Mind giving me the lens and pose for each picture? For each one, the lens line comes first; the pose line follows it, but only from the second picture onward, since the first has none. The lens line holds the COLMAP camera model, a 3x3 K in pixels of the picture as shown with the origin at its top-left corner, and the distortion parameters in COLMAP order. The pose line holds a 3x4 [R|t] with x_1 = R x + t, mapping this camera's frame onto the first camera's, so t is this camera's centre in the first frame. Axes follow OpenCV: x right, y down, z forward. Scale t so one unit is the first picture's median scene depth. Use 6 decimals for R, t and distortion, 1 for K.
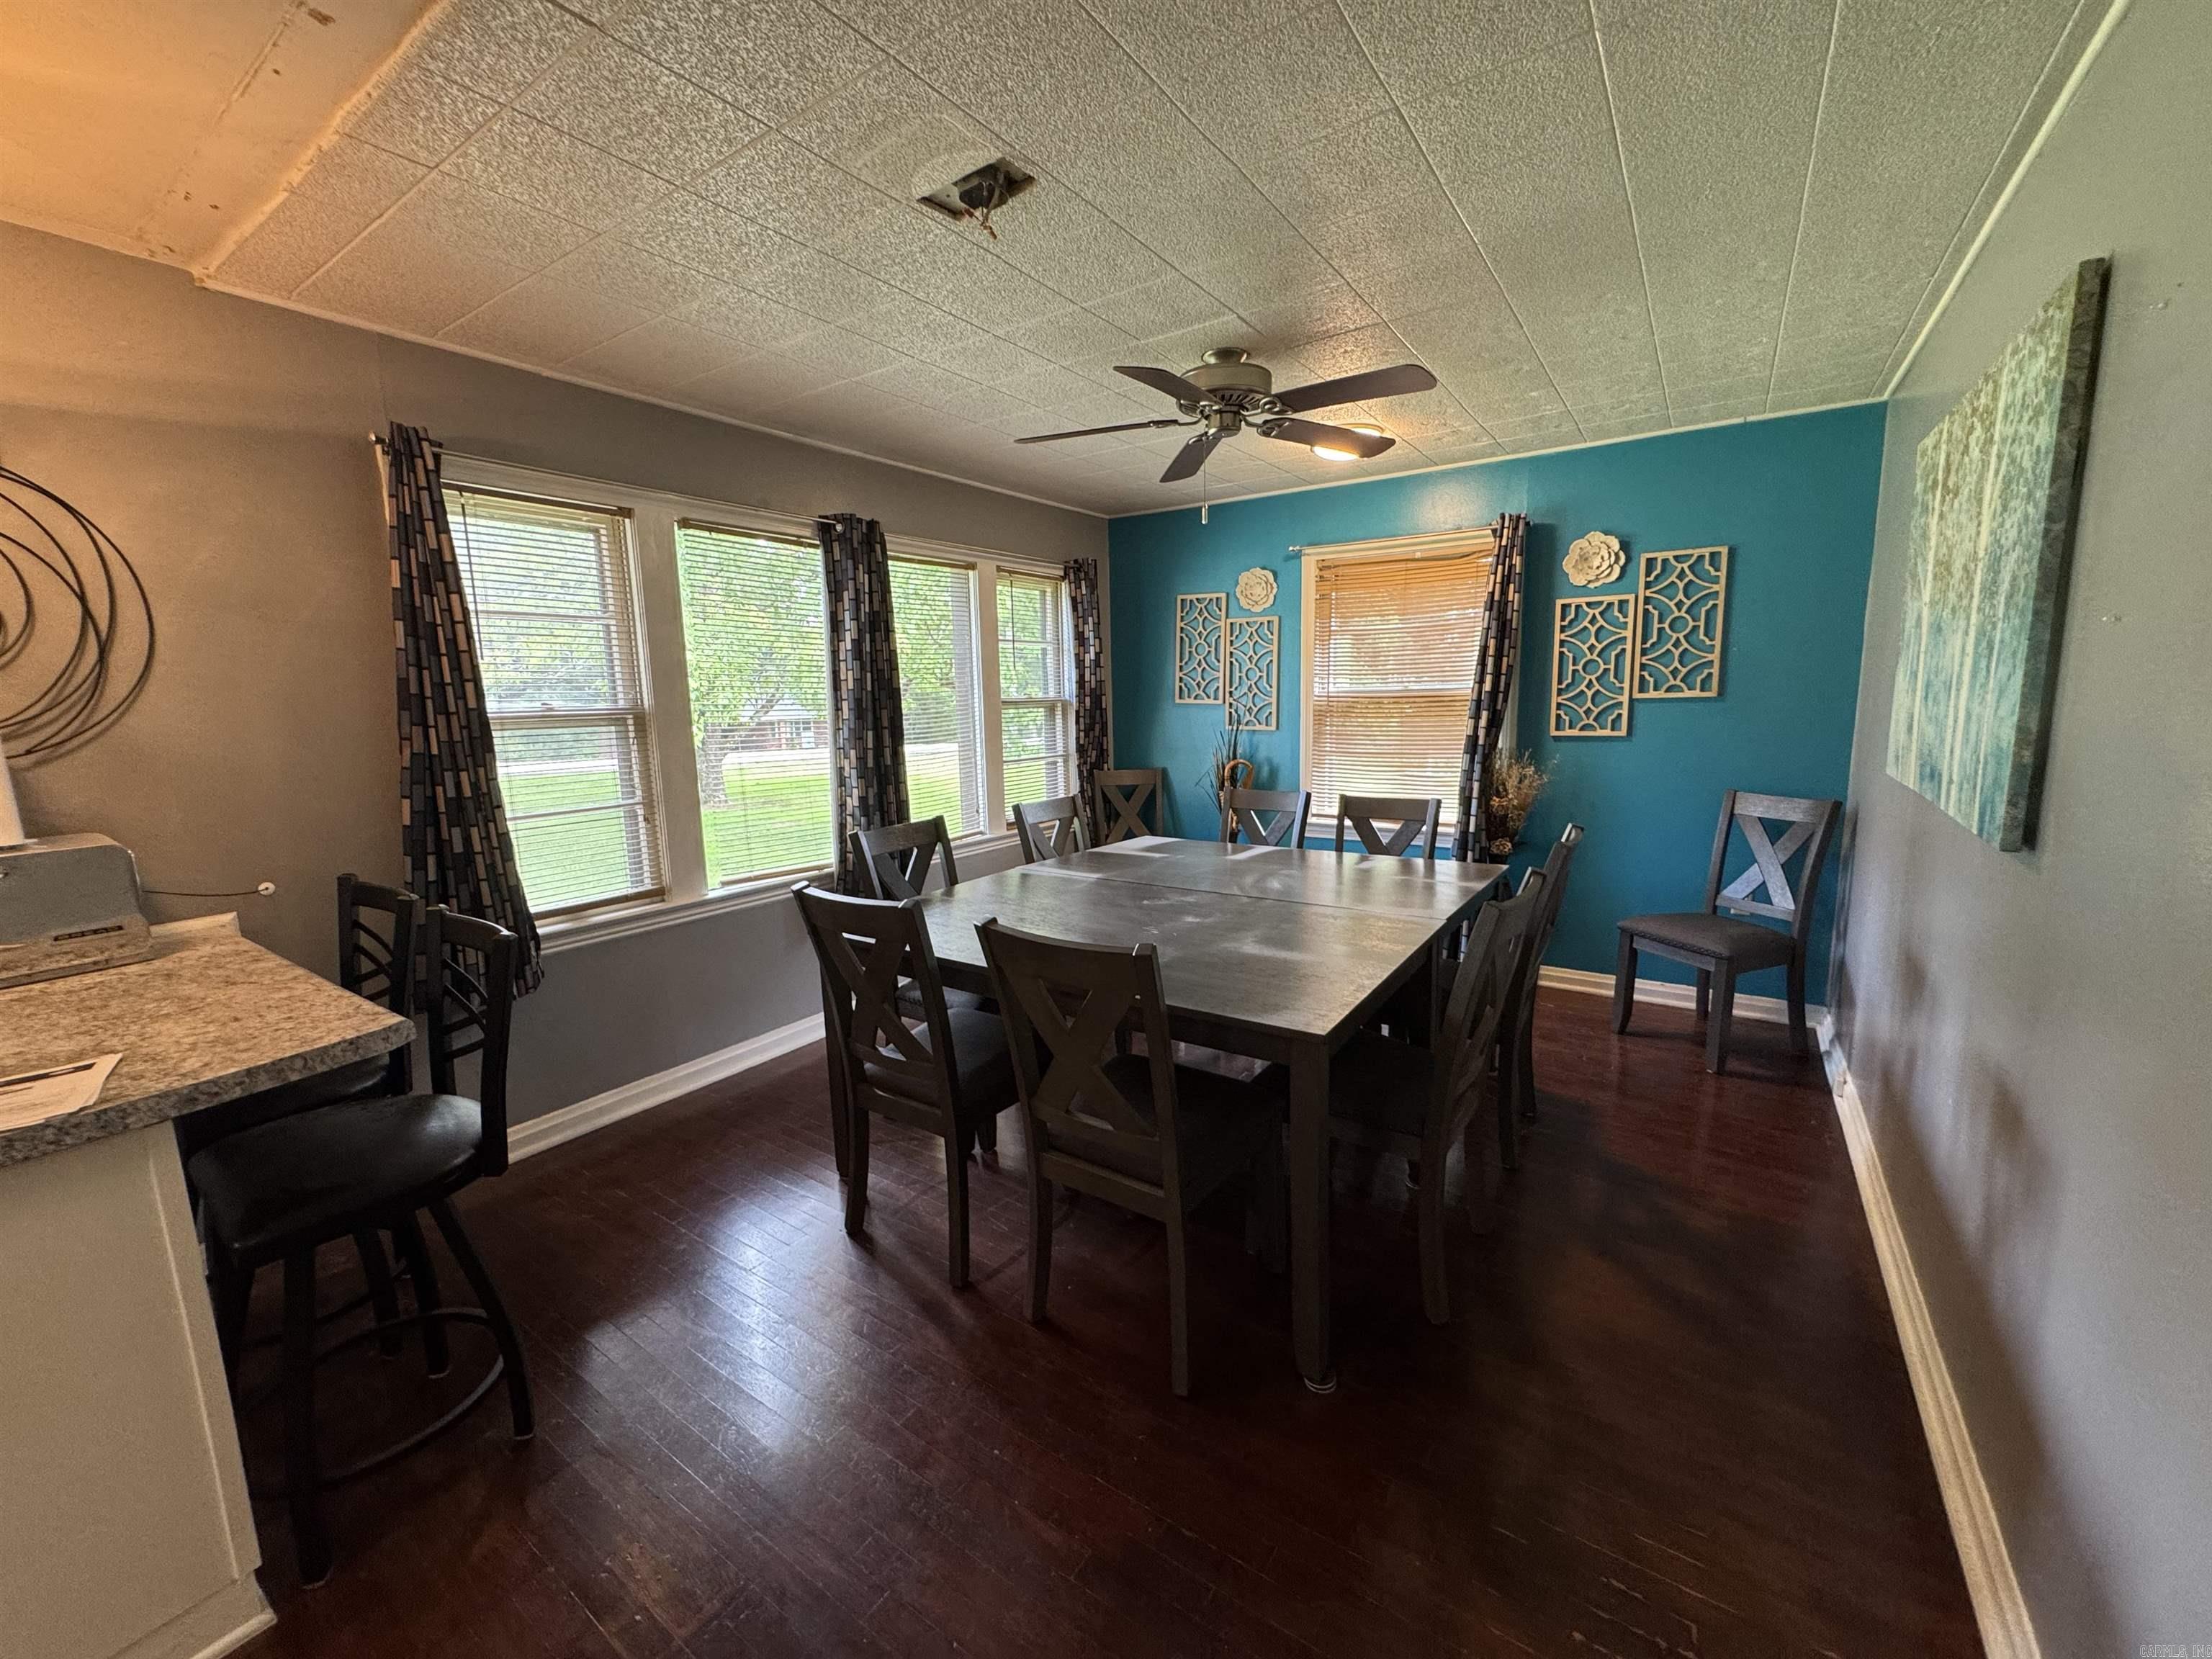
lens RADIAL K [[881.8, 0, 1107.9], [0, 881.8, 835.9], [0, 0, 1]] dist [-0.003226, 0.000657]
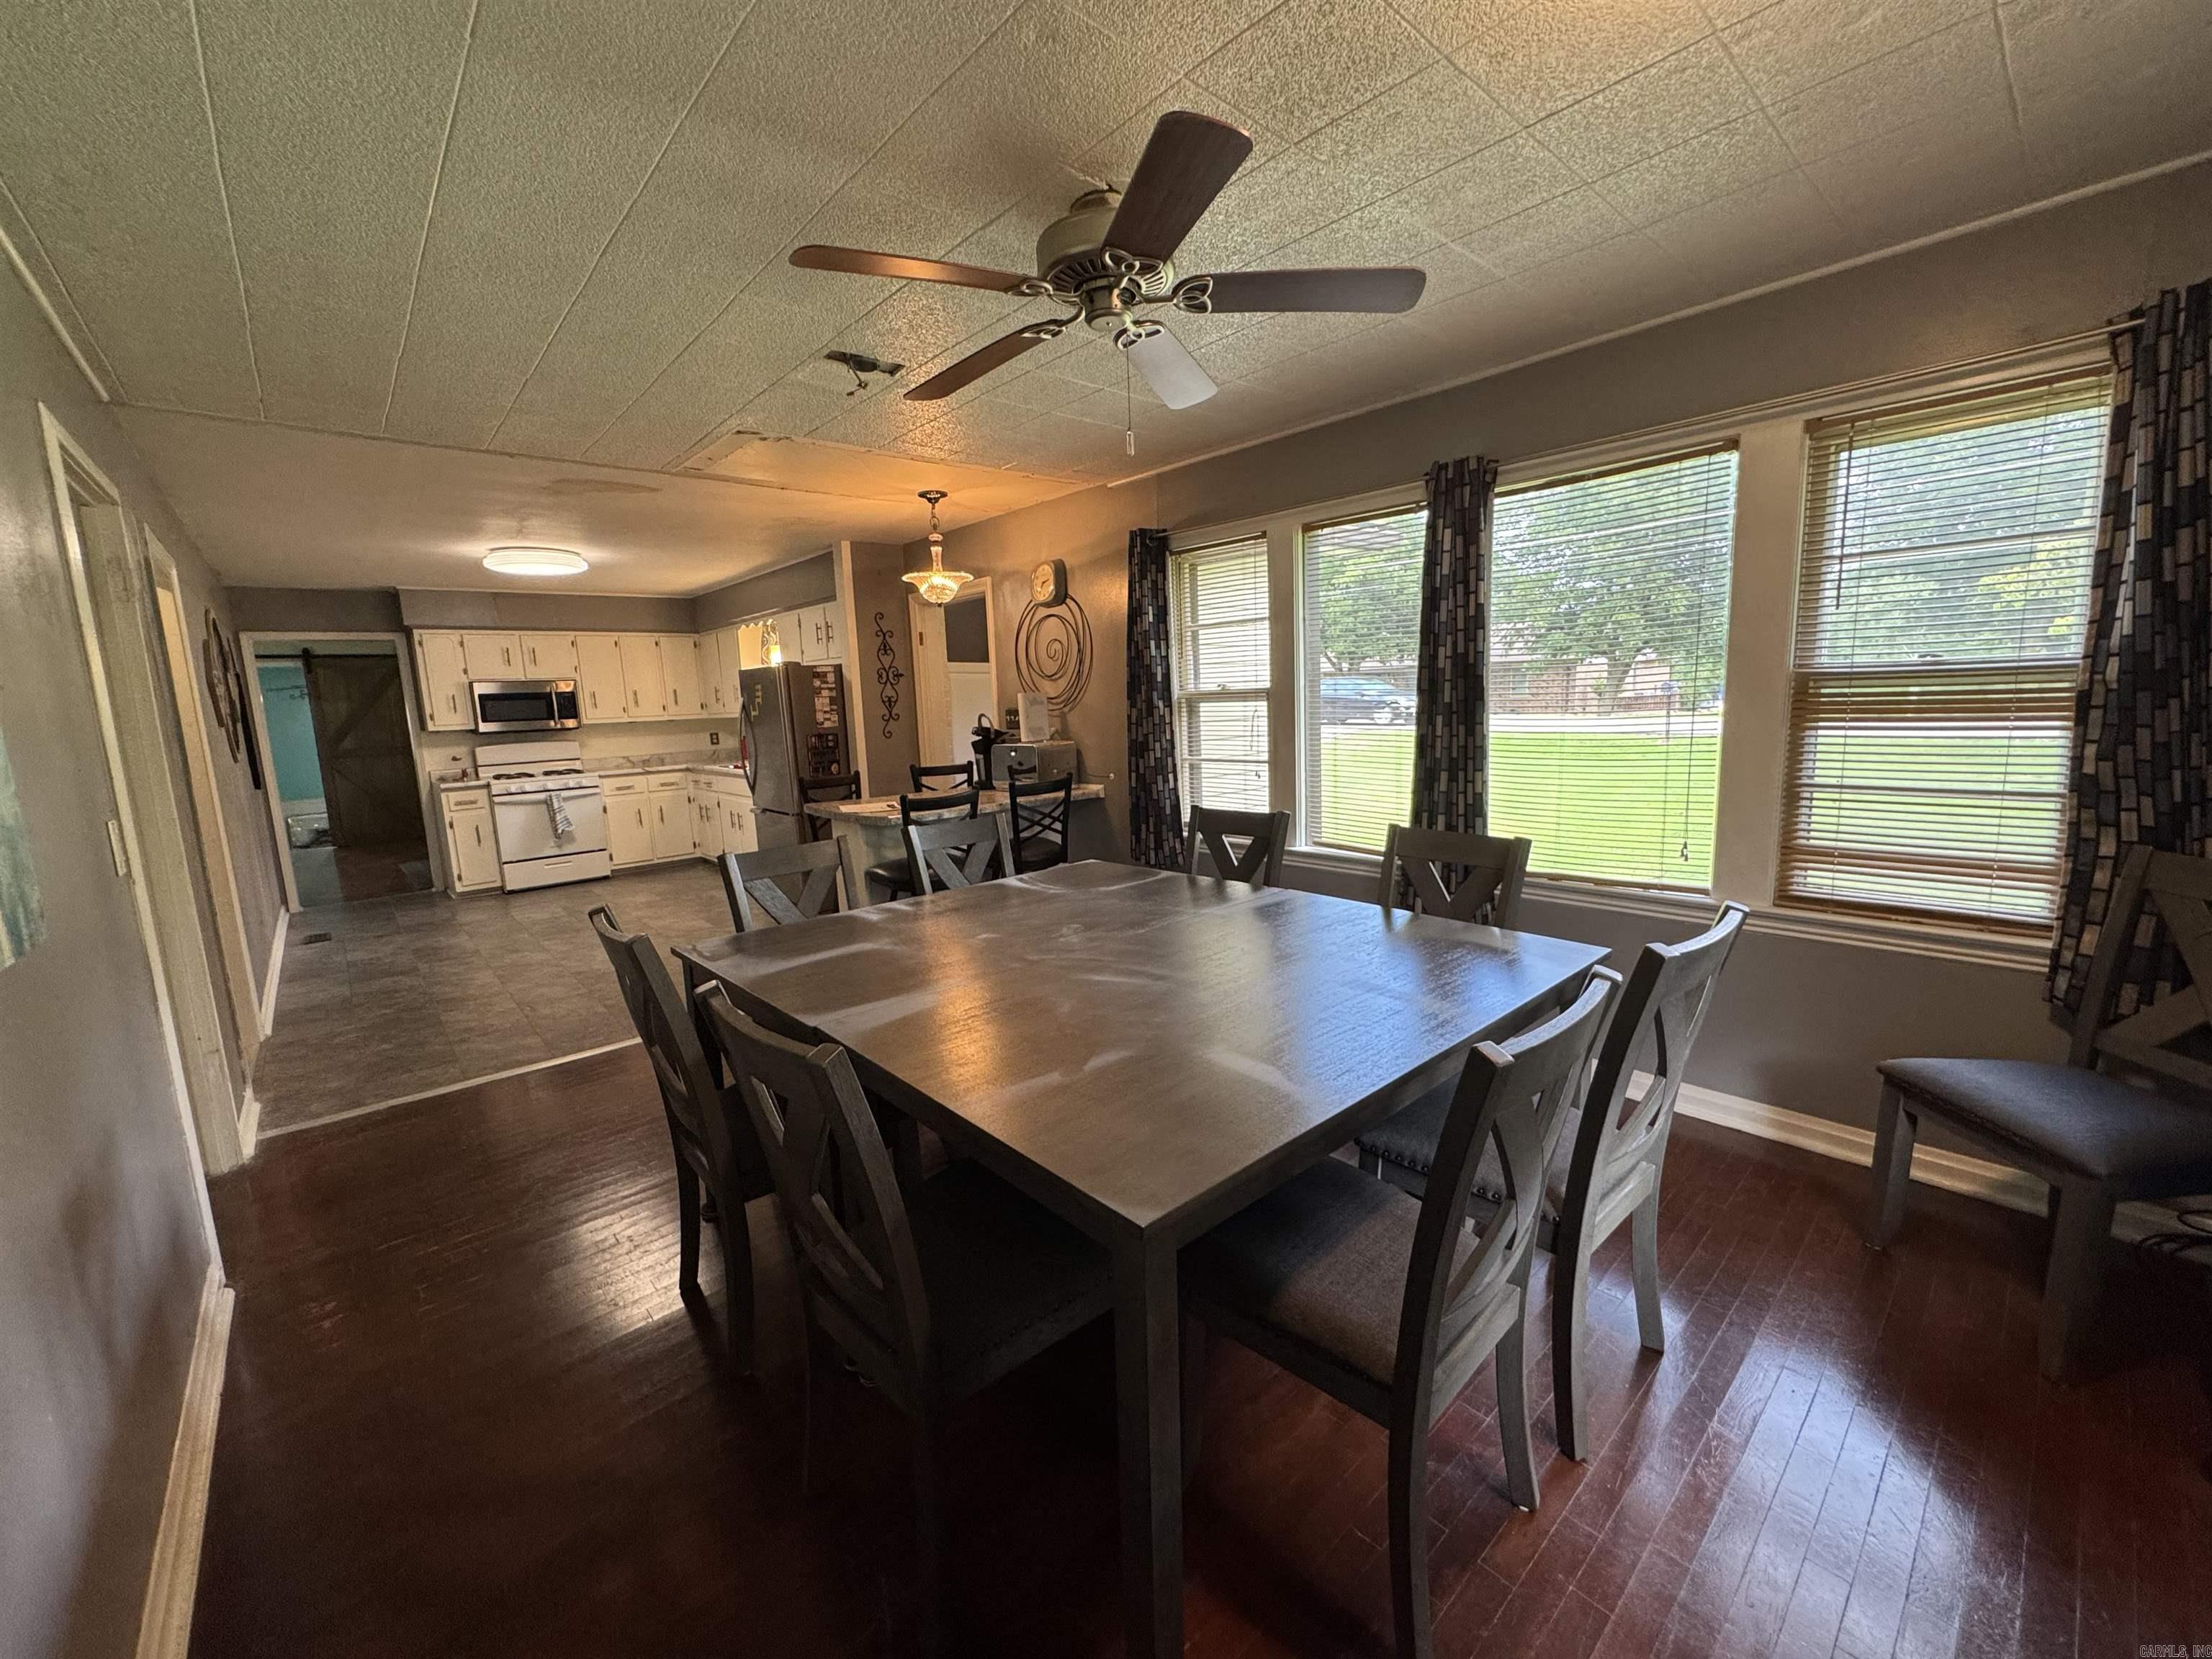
lens RADIAL K [[881.8, 0, 1108.2], [0, 881.8, 825.2], [0, 0, 1]] dist [-0.003226, 0.000657]
pose [[-0.239029, 0.177881, -0.954580, 0.638218], [-0.109692, 0.971838, 0.208564, -0.157209], [0.964797, 0.154562, -0.212785, 0.882679]]
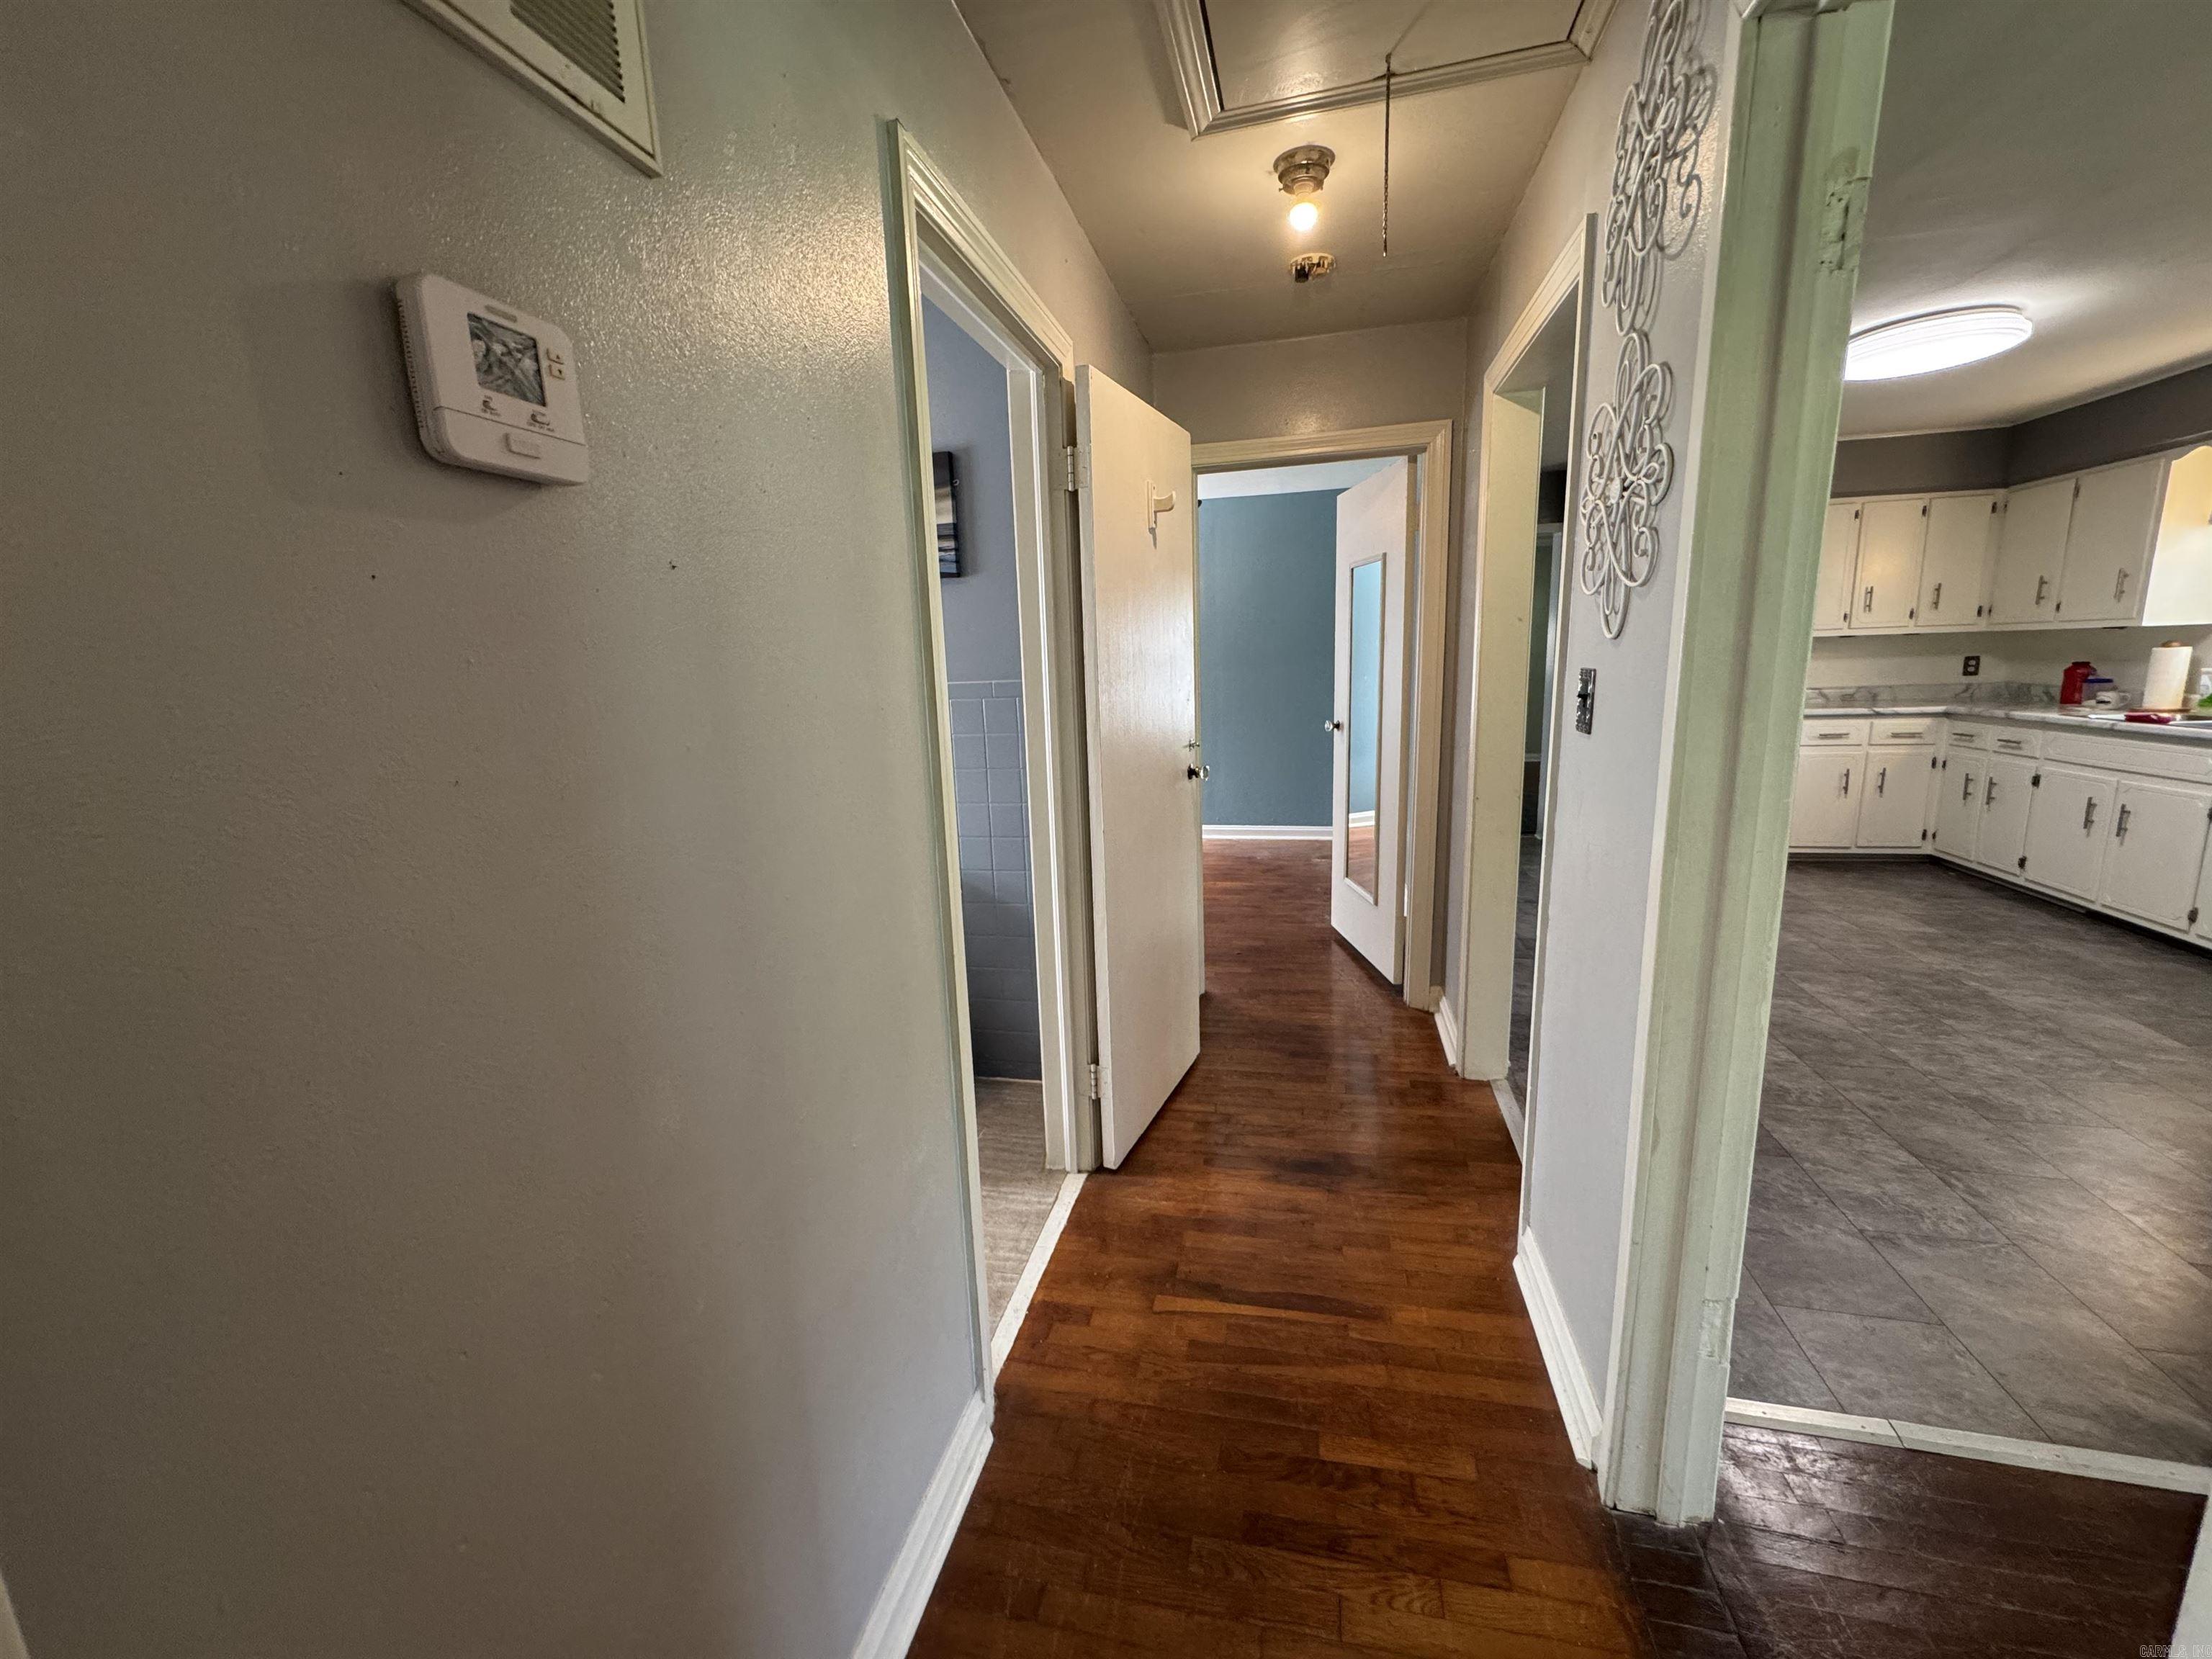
lens RADIAL K [[881.8, 0, 1107.5], [0, 881.8, 825.5], [0, 0, 1]] dist [-0.003226, 0.000657]
pose [[-0.931571, 0.124973, -0.341406, 0.459706], [0.000755, 0.939725, 0.341931, -0.025569], [0.363560, 0.318275, -0.875514, 0.168023]]
